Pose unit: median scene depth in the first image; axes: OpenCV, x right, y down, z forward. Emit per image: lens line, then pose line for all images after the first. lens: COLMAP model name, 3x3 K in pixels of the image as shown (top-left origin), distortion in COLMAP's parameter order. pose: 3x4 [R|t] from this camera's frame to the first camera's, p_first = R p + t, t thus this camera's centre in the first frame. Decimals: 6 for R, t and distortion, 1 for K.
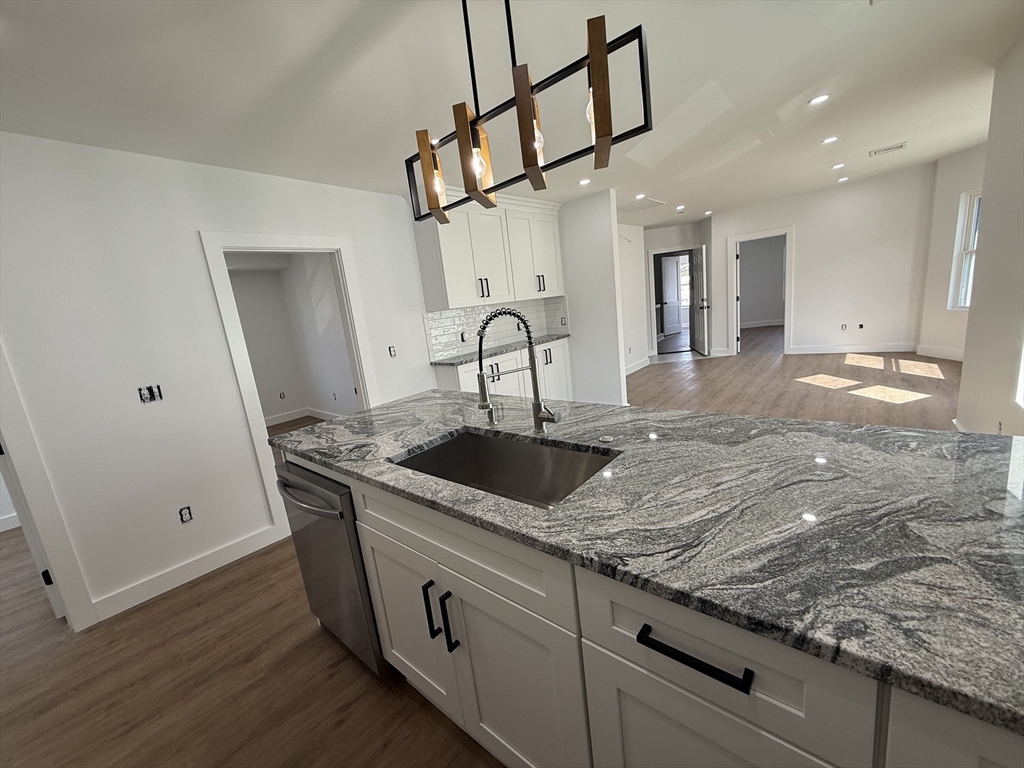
lens RADIAL K [[407.2, 0, 508.9], [0, 407.2, 384.0], [0, 0, 1]] dist [-0.000105, 0.000325]
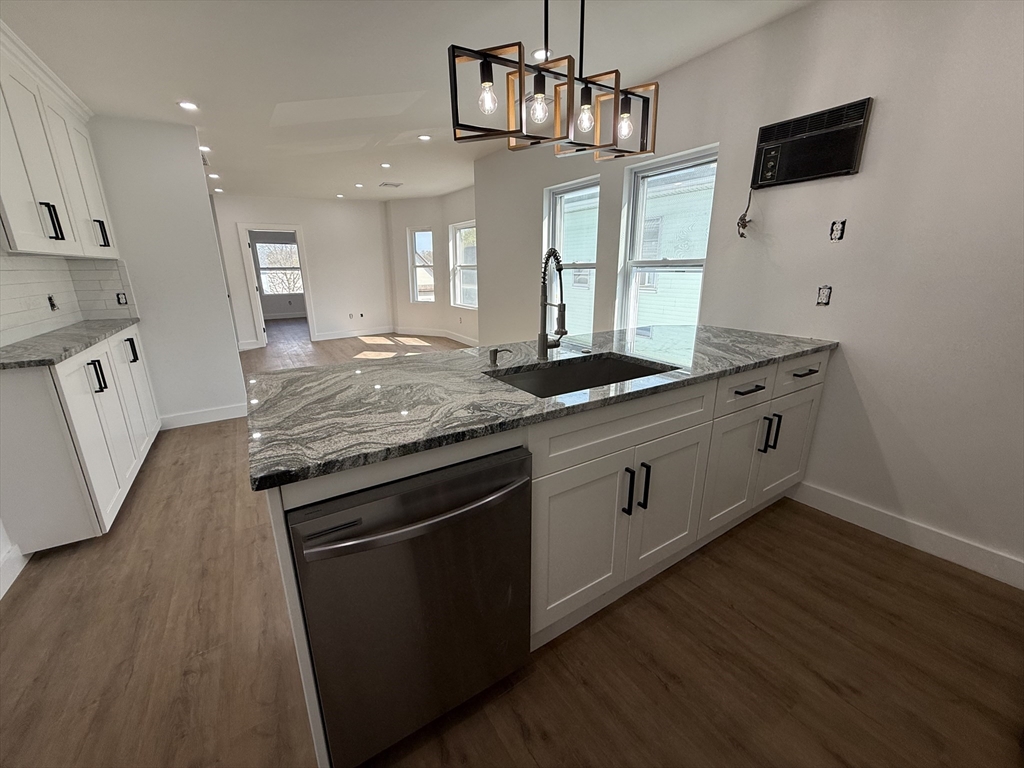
lens RADIAL K [[407.2, 0, 509.9], [0, 407.2, 383.9], [0, 0, 1]] dist [-0.000105, 0.000325]
pose [[0.294284, -0.153472, 0.943315, -1.007427], [0.163424, 0.980566, 0.108549, 0.039249], [-0.941642, 0.122216, 0.313646, 0.667401]]
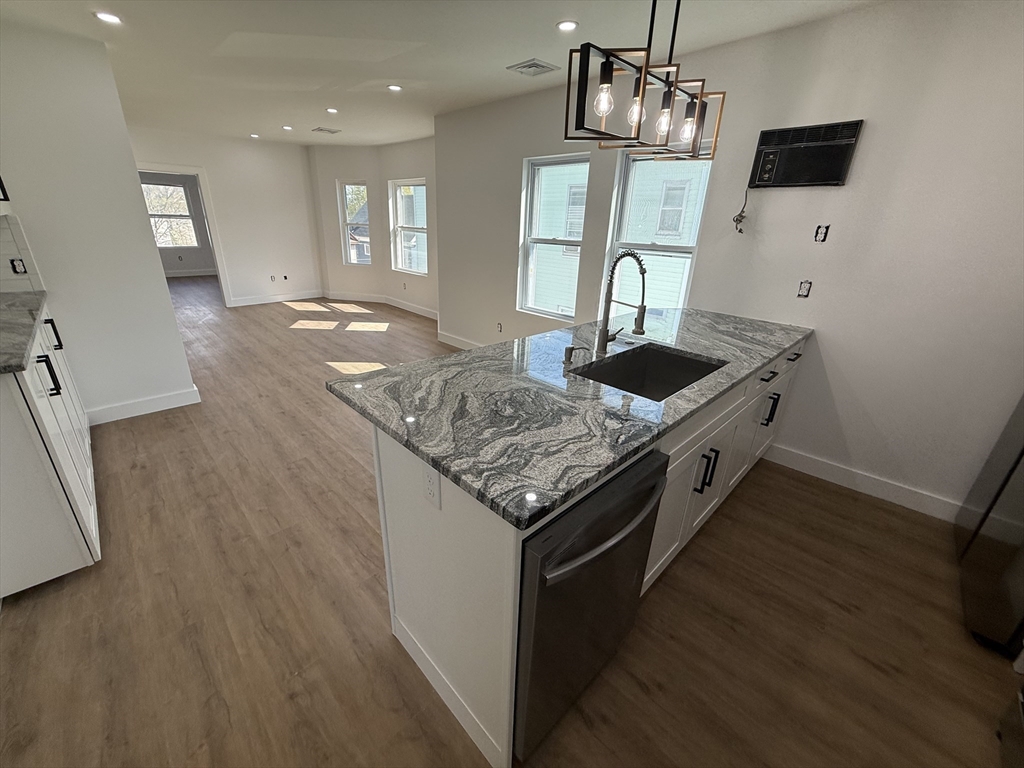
lens RADIAL K [[407.2, 0, 509.8], [0, 407.2, 383.6], [0, 0, 1]] dist [-0.000105, 0.000325]
pose [[0.080963, -0.253350, 0.963981, -1.093568], [0.151075, 0.959101, 0.239379, -0.125351], [-0.985201, 0.126252, 0.115926, 1.055993]]
